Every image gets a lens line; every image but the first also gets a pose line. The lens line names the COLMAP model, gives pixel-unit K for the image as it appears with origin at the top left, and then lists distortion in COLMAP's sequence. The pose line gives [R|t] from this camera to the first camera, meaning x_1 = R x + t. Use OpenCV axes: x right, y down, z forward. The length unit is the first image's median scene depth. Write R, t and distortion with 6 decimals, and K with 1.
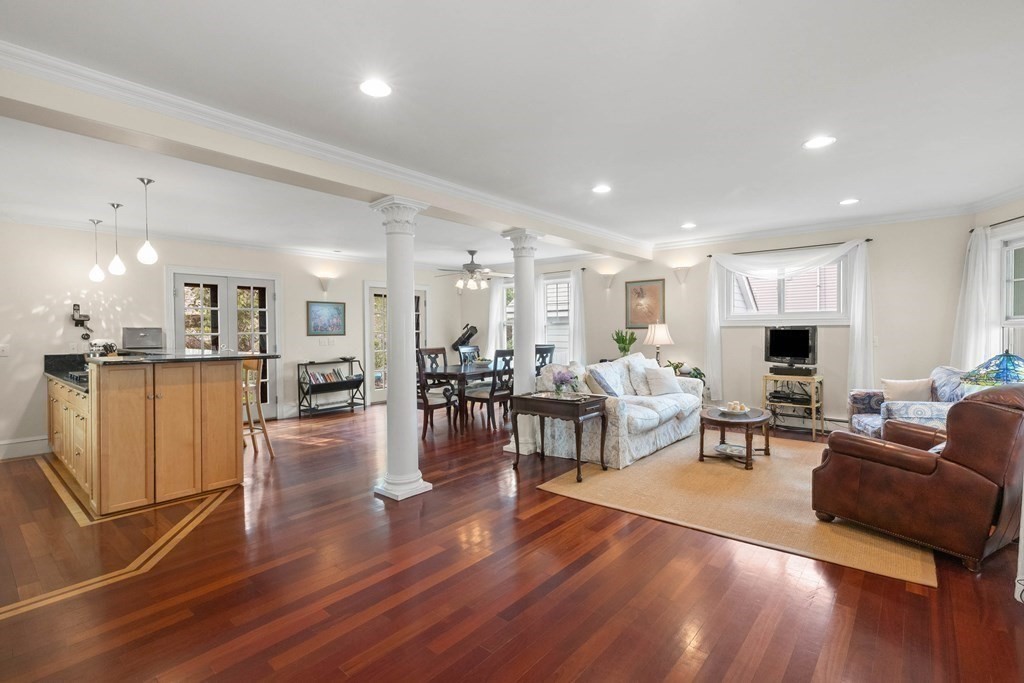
lens RADIAL K [[466.5, 0, 513.7], [0, 466.5, 334.9], [0, 0, 1]] dist [0.002410, 0.000602]
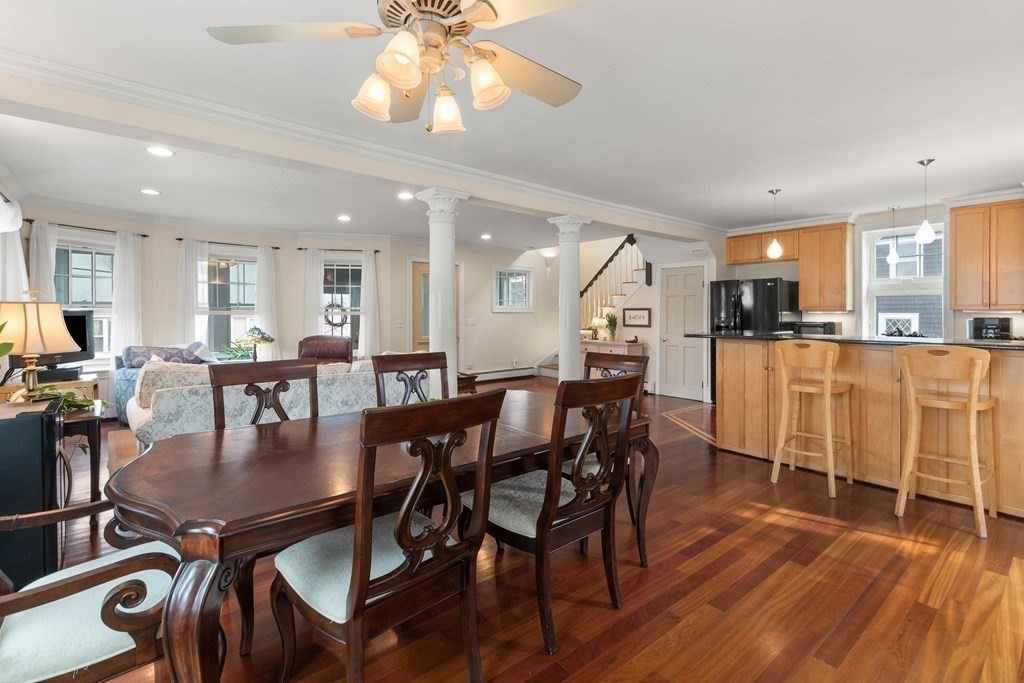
lens RADIAL K [[471.5, 0, 509.2], [0, 471.5, 317.4], [0, 0, 1]] dist [0.001533, 0.000429]
pose [[-0.984748, 0.007064, 0.173845, -0.211097], [0.010180, 0.999803, 0.017037, -0.015511], [-0.173690, 0.018547, -0.984626, 1.657688]]
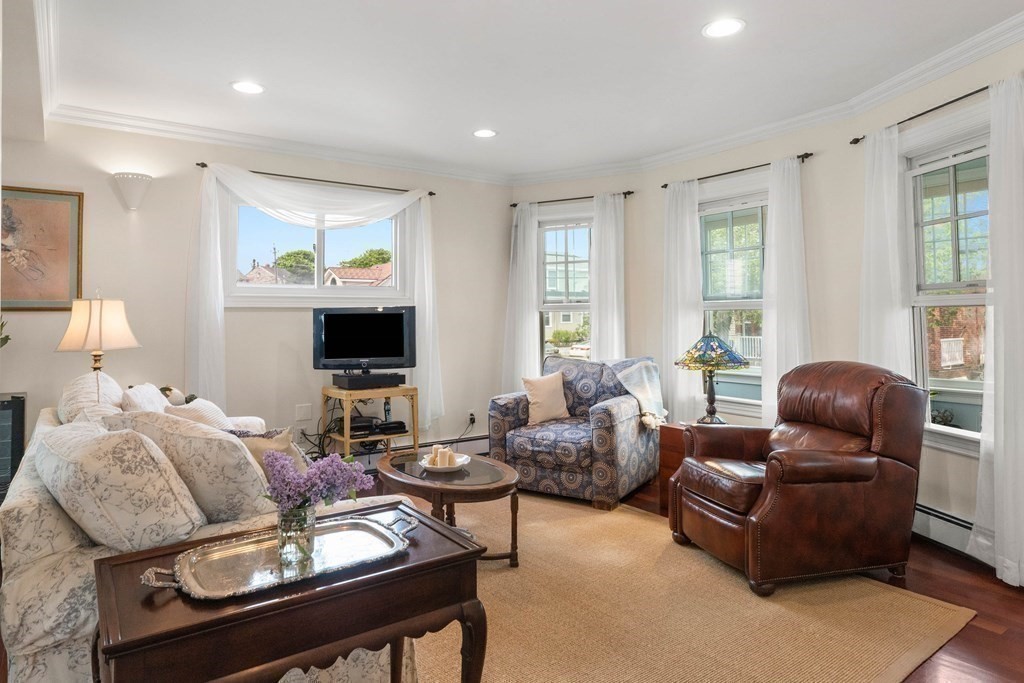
lens RADIAL K [[629.0, 0, 509.3], [0, 629.0, 296.3], [0, 0, 1]] dist [0.000885, 0.000562]
pose [[0.251533, 0.041092, 0.966976, -0.164741], [0.016290, 0.998777, -0.046681, 0.008261], [-0.967712, 0.027494, 0.250556, 0.618334]]
